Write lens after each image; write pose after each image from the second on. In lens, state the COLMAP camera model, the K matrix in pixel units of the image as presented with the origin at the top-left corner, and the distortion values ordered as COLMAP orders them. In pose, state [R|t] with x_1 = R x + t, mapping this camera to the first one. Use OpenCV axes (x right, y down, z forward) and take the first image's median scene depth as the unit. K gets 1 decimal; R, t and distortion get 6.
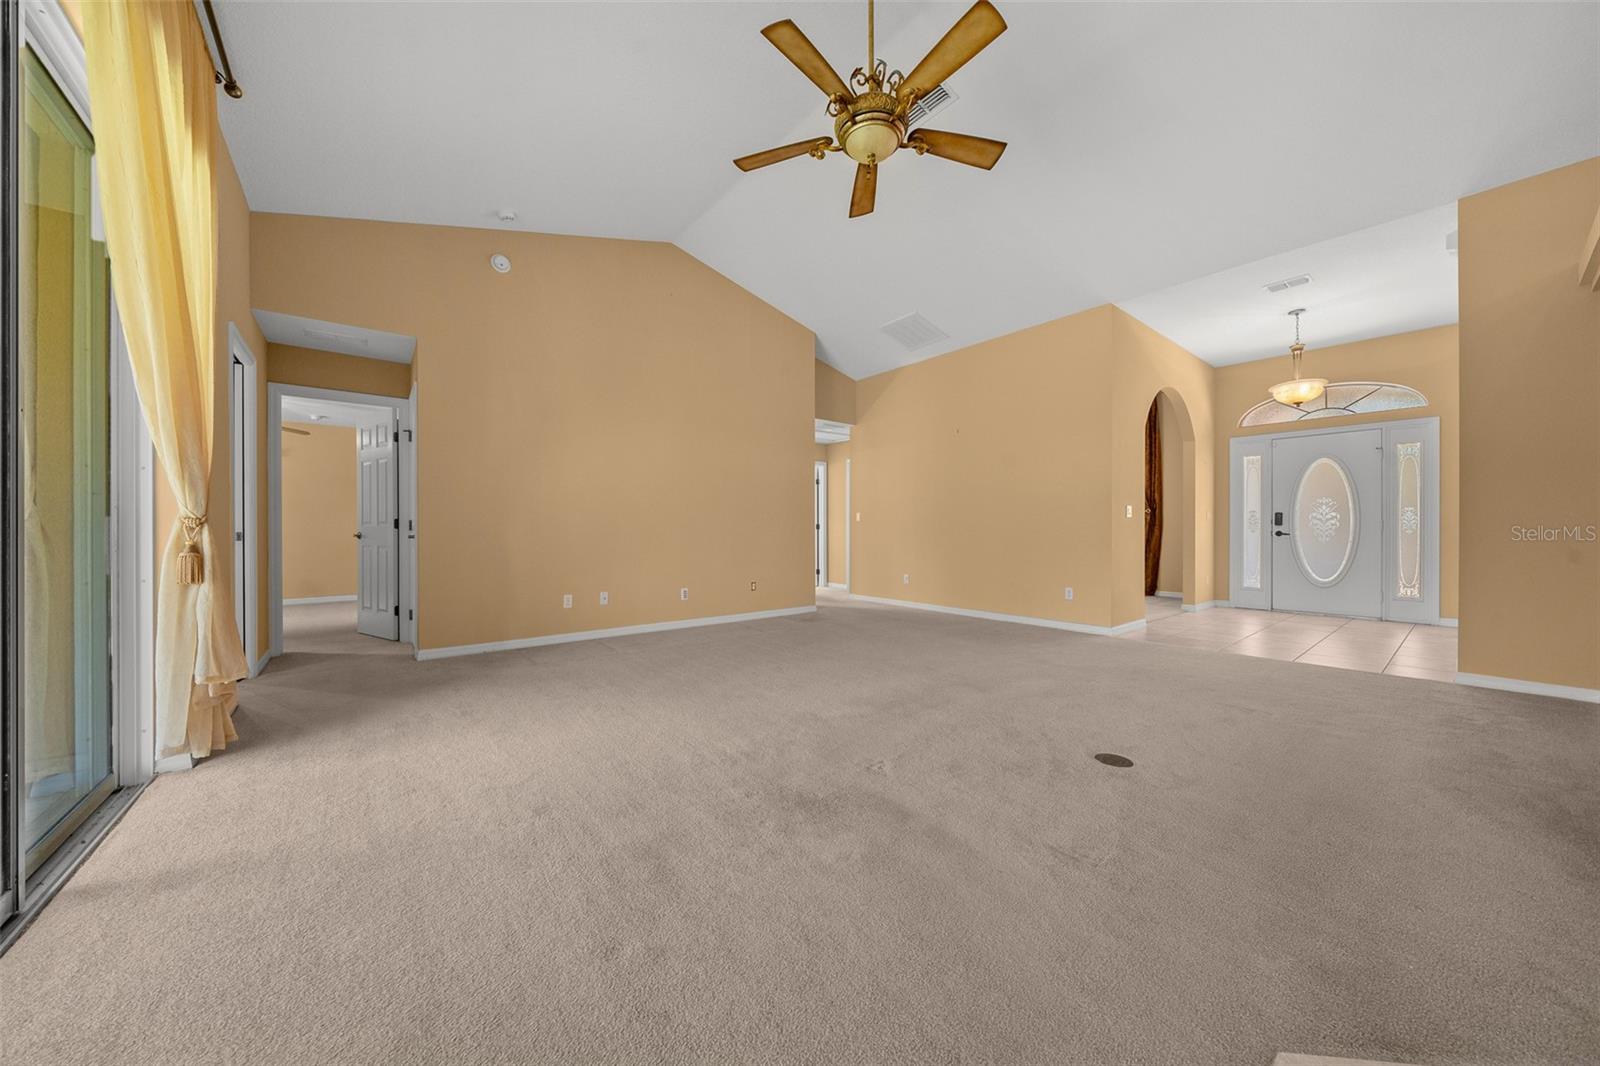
lens RADIAL K [[547.5, 0, 791.8], [0, 547.5, 531.6], [0, 0, 1]] dist [0.000202, -0.000048]
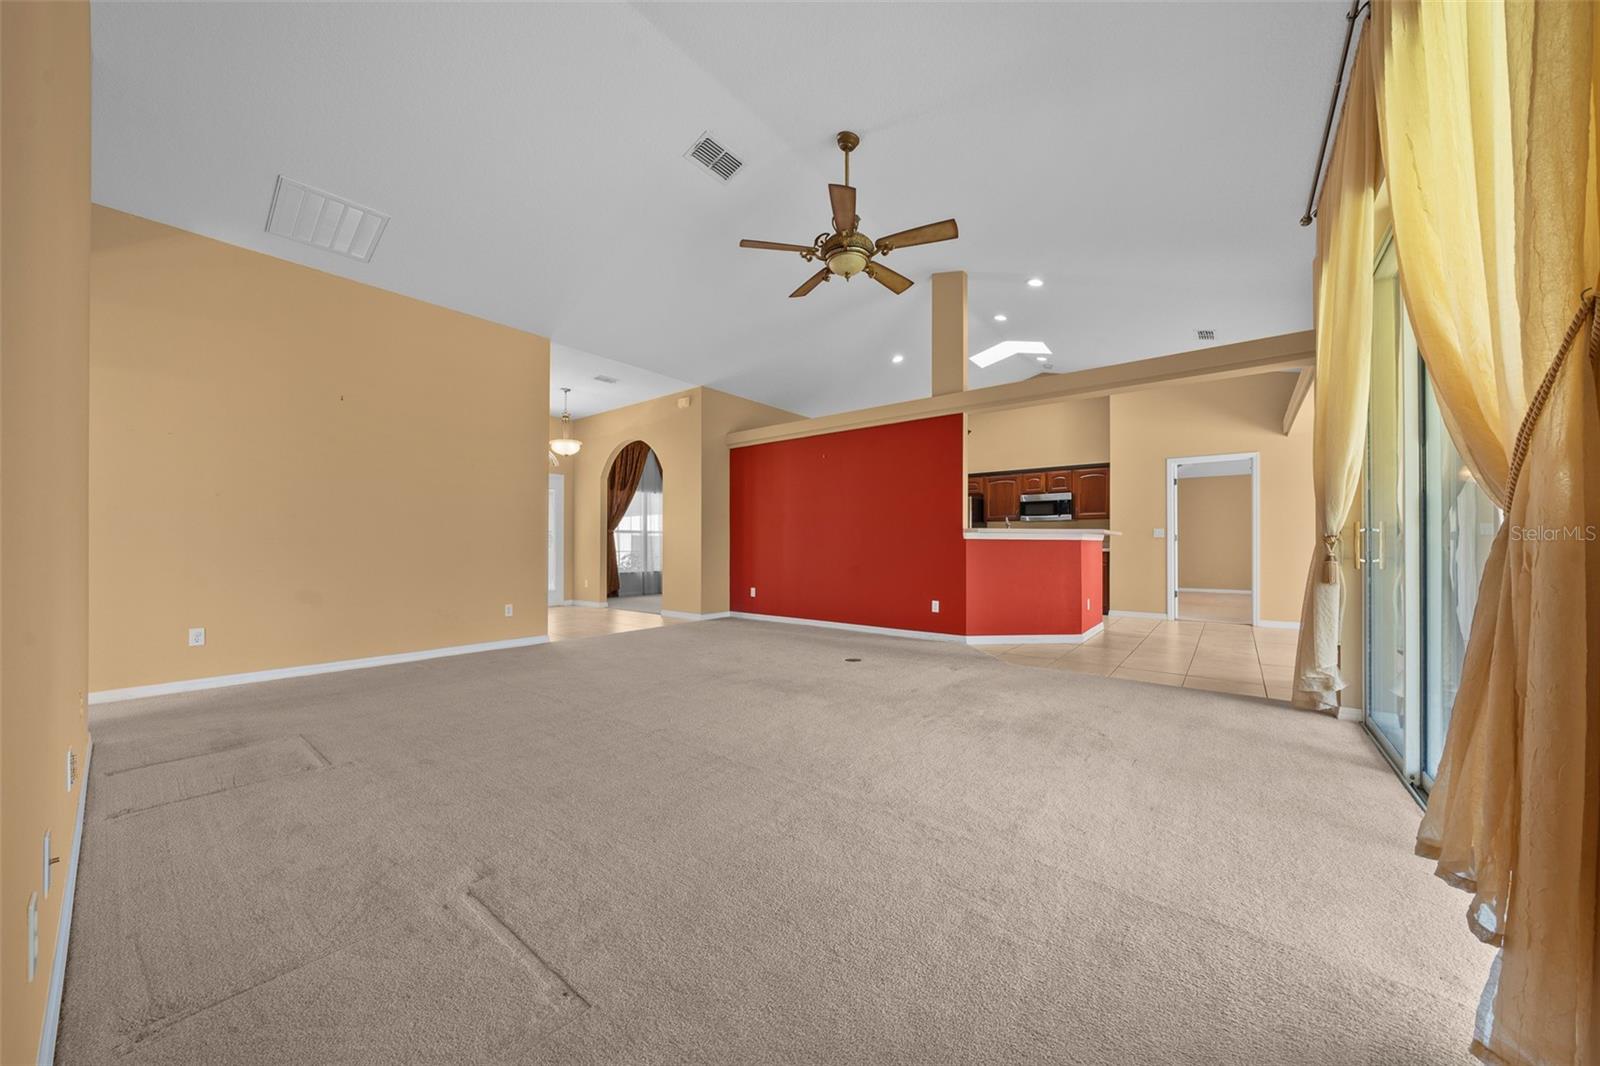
lens RADIAL K [[554.3, 0, 808.9], [0, 554.3, 551.7], [0, 0, 1]] dist [0.000884, 0.000006]
pose [[-0.232851, -0.003668, 0.972506, -0.676481], [-0.000913, 0.999993, 0.003553, 0.005138], [-0.972512, -0.000060, -0.232852, 0.819401]]
